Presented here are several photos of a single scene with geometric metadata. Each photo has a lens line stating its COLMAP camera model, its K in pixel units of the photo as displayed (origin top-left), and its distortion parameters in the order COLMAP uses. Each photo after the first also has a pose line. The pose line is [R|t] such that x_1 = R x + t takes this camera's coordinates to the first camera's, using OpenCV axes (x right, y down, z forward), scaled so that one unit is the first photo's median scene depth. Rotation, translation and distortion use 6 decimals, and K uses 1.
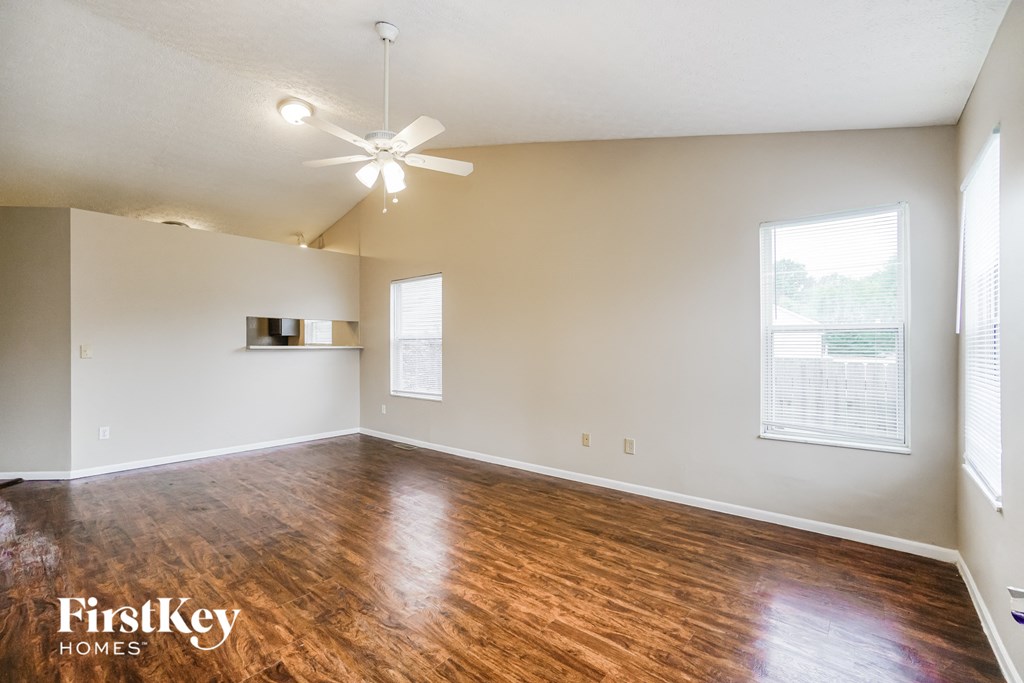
lens RADIAL K [[449.3, 0, 507.3], [0, 449.3, 343.4], [0, 0, 1]] dist [-0.013367, 0.001994]
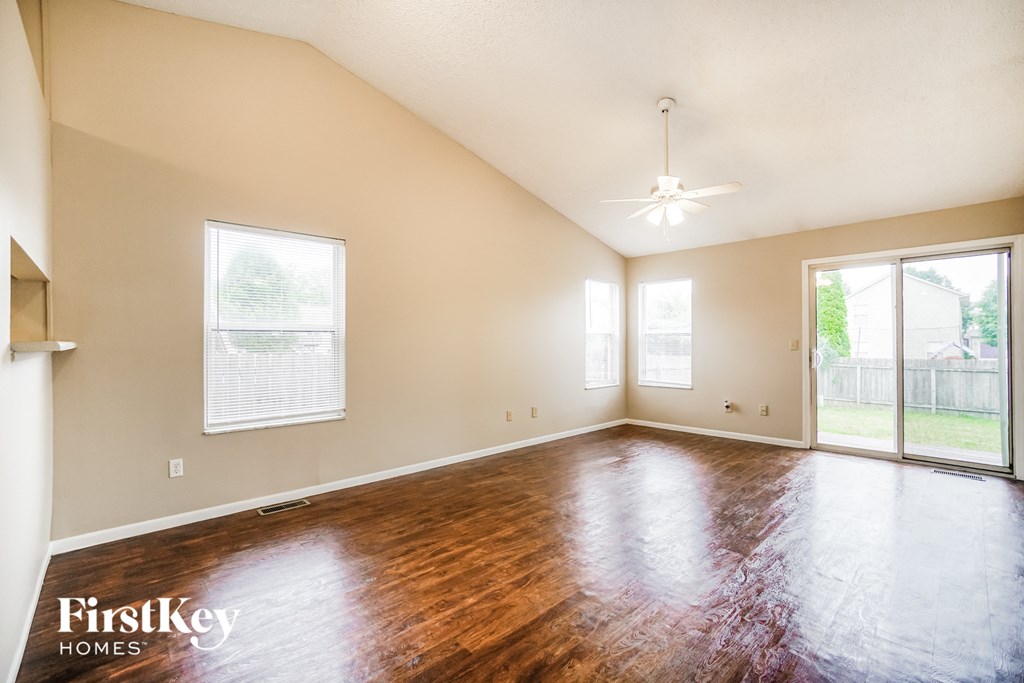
lens RADIAL K [[449.3, 0, 507.2], [0, 449.3, 343.8], [0, 0, 1]] dist [-0.013367, 0.001994]
pose [[0.115794, -0.008849, 0.993234, -1.420565], [-0.011072, 0.999887, 0.010199, -0.001423], [-0.993212, -0.012178, 0.115683, 1.131281]]
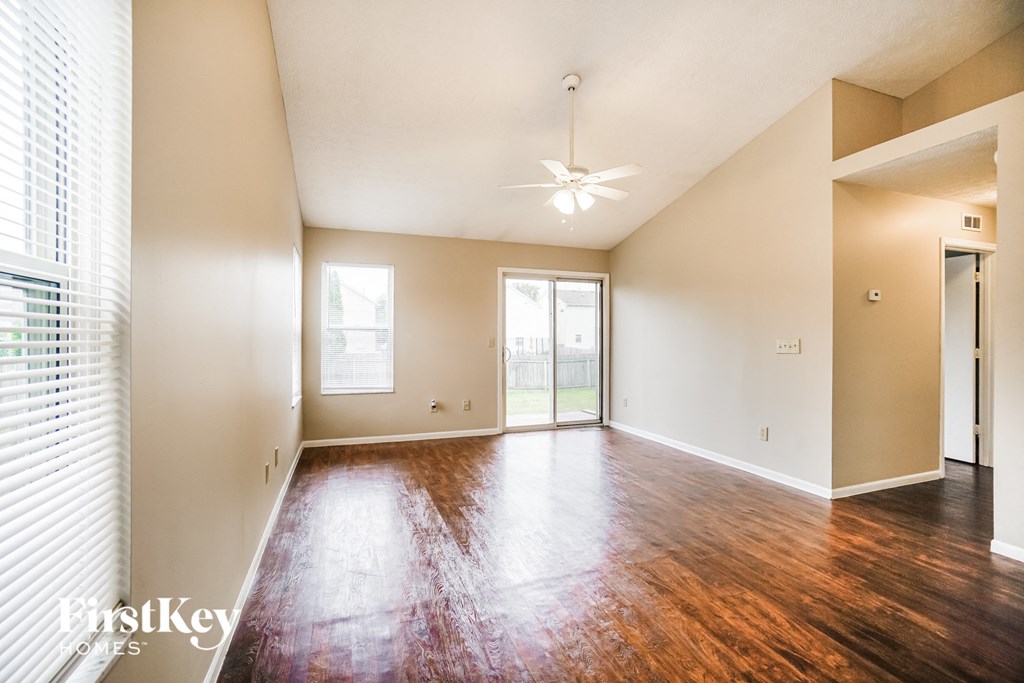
lens RADIAL K [[449.3, 0, 518.6], [0, 449.3, 345.7], [0, 0, 1]] dist [-0.013367, 0.001994]
pose [[-0.867061, -0.008842, 0.498124, -0.645051], [-0.011543, 0.999931, -0.002342, 0.026174], [-0.498069, -0.007780, -0.867103, 1.834813]]
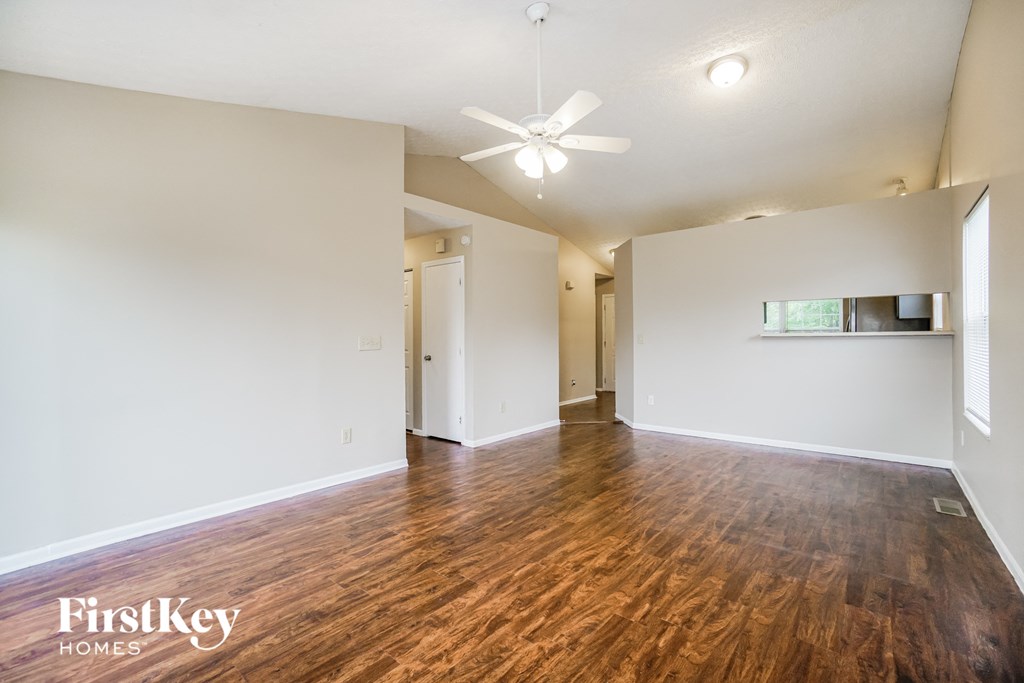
lens RADIAL K [[449.3, 0, 503.7], [0, 449.3, 343.0], [0, 0, 1]] dist [-0.013367, 0.001994]
pose [[-0.022868, 0.005559, -0.999723, 0.607934], [0.020310, 0.999781, 0.005094, 0.018122], [0.999532, -0.020188, -0.022976, 0.808120]]
